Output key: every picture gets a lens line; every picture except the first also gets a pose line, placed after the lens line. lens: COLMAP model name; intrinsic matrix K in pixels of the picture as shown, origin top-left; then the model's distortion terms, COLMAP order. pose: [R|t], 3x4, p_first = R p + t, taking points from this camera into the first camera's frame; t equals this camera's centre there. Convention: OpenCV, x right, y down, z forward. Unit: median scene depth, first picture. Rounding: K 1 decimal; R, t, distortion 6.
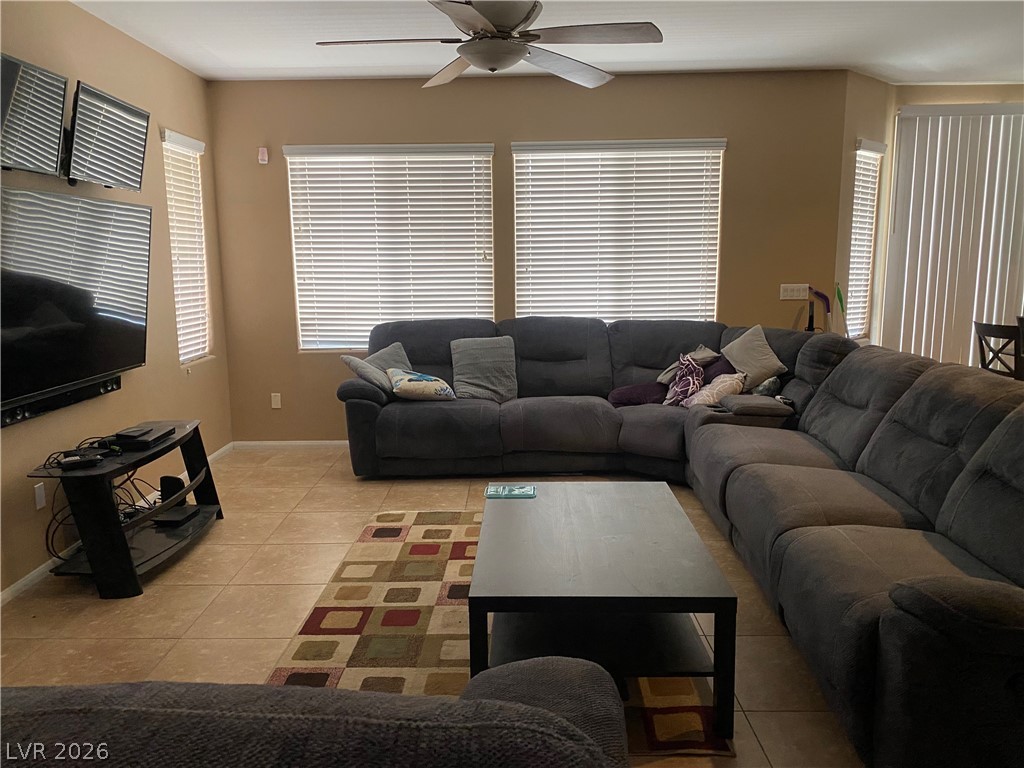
lens RADIAL K [[776.3, 0, 511.1], [0, 776.3, 385.7], [0, 0, 1]] dist [0.047275, -0.061146]
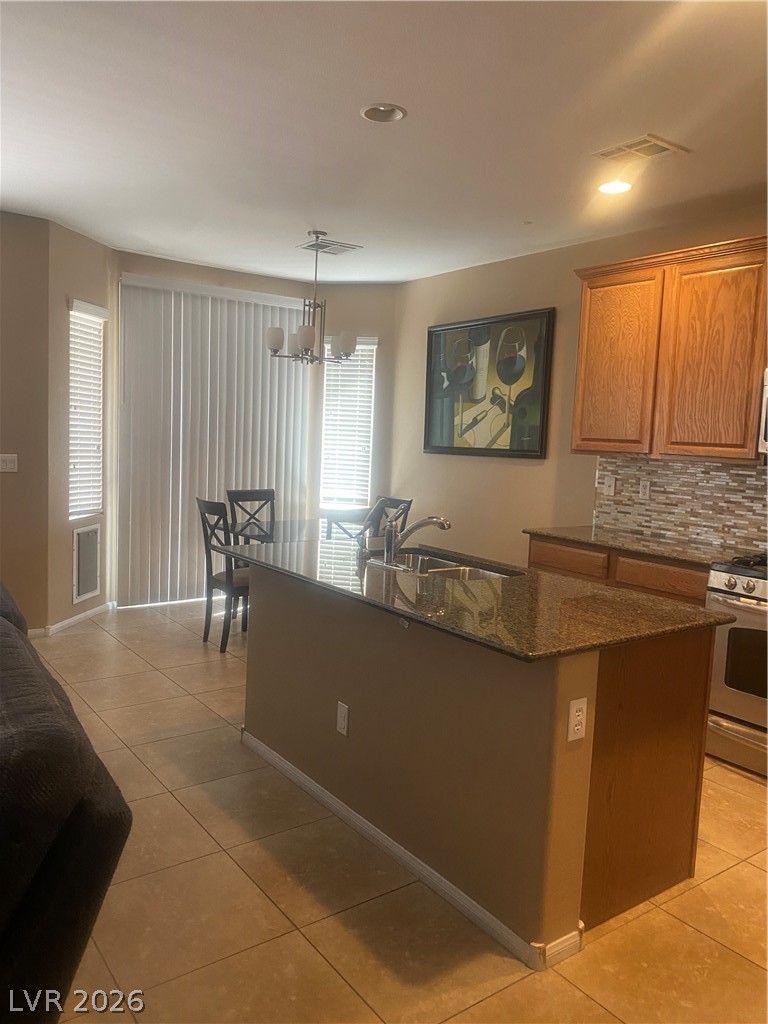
lens RADIAL K [[776.3, 0, 377.5], [0, 776.3, 501.5], [0, 0, 1]] dist [0.047275, -0.061146]
pose [[0.794457, -0.009013, 0.607253, 0.203080], [0.047523, 0.997747, -0.047363, -0.021005], [-0.605458, 0.066486, 0.793095, 0.087914]]
